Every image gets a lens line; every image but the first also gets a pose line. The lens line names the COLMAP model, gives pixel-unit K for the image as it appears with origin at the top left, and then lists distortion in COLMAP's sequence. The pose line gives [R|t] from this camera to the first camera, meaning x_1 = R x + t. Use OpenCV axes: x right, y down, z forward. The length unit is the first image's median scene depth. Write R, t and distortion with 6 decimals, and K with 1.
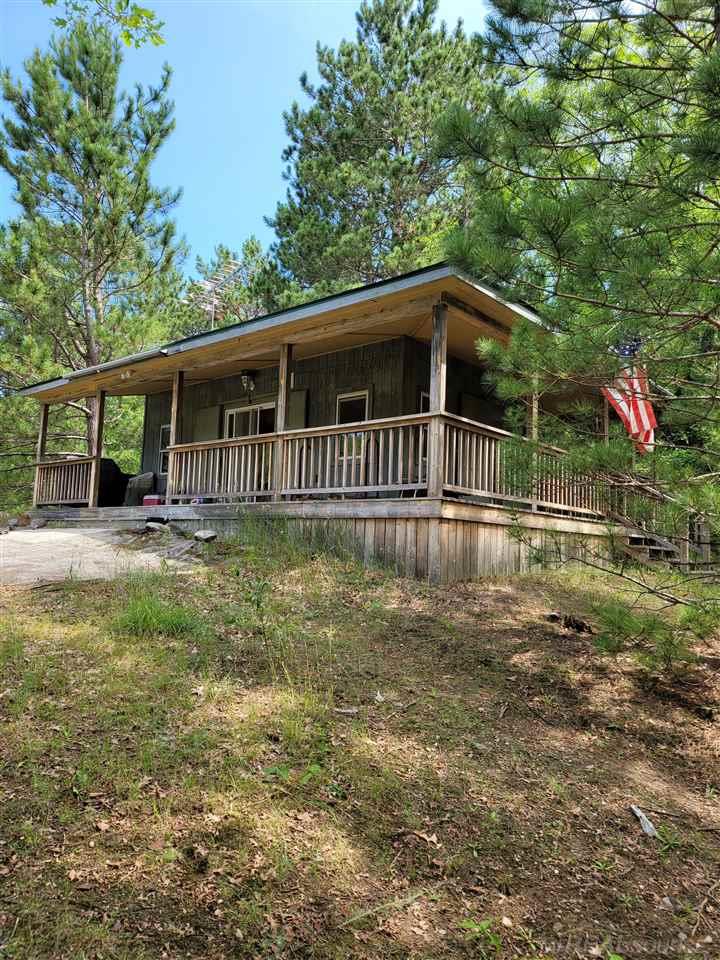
lens RADIAL K [[670.6, 0, 357.3], [0, 670.6, 483.4], [0, 0, 1]] dist [0.024007, -0.011140]
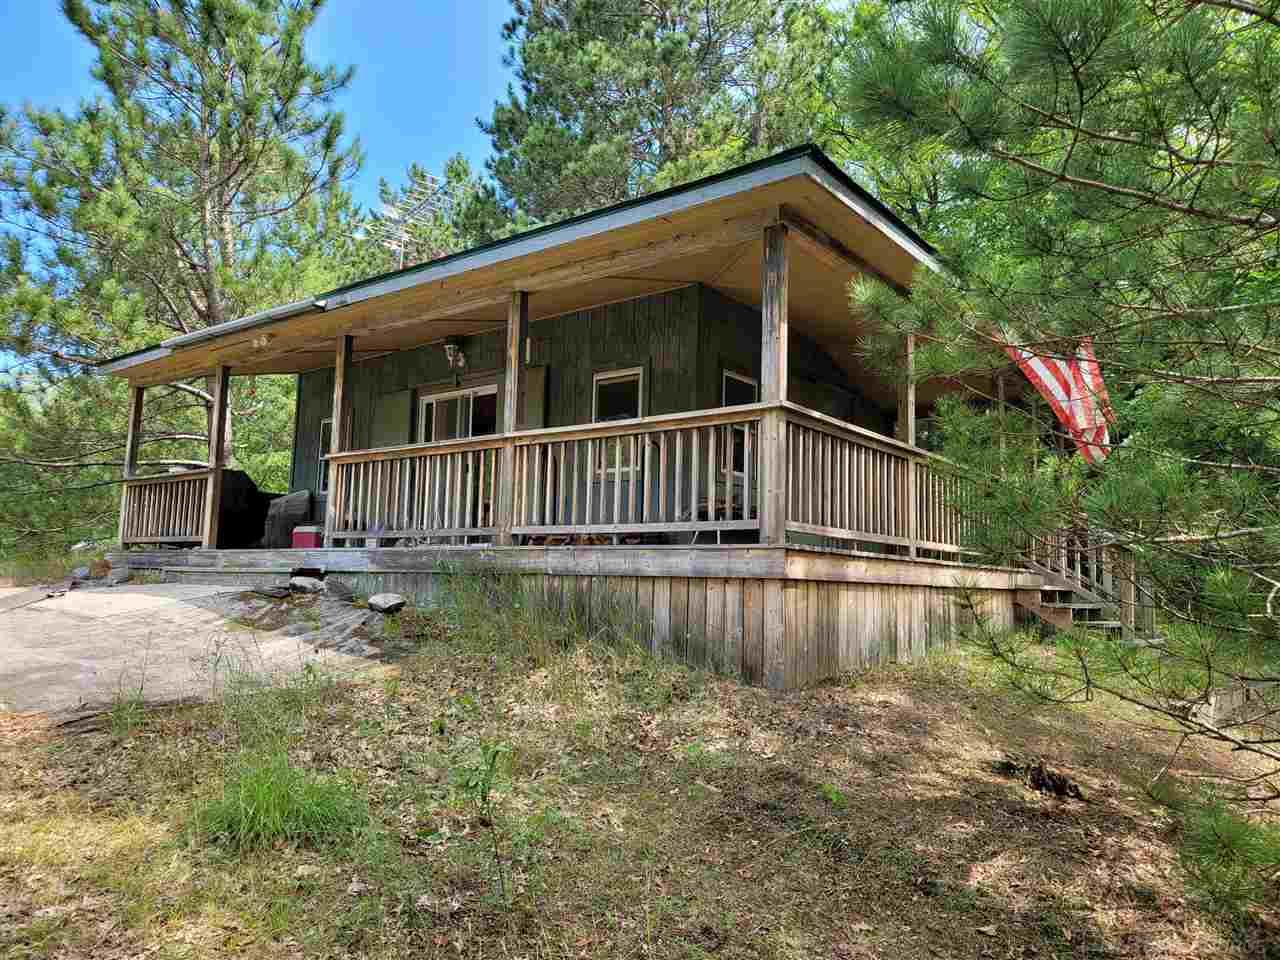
lens RADIAL K [[894.2, 0, 645.7], [0, 894.2, 480.2], [0, 0, 1]] dist [0.024007, -0.011140]
pose [[0.998629, -0.003383, 0.052238, -0.029346], [0.004125, 0.999892, -0.014103, -0.018837], [-0.052185, 0.014300, 0.998535, 0.153362]]
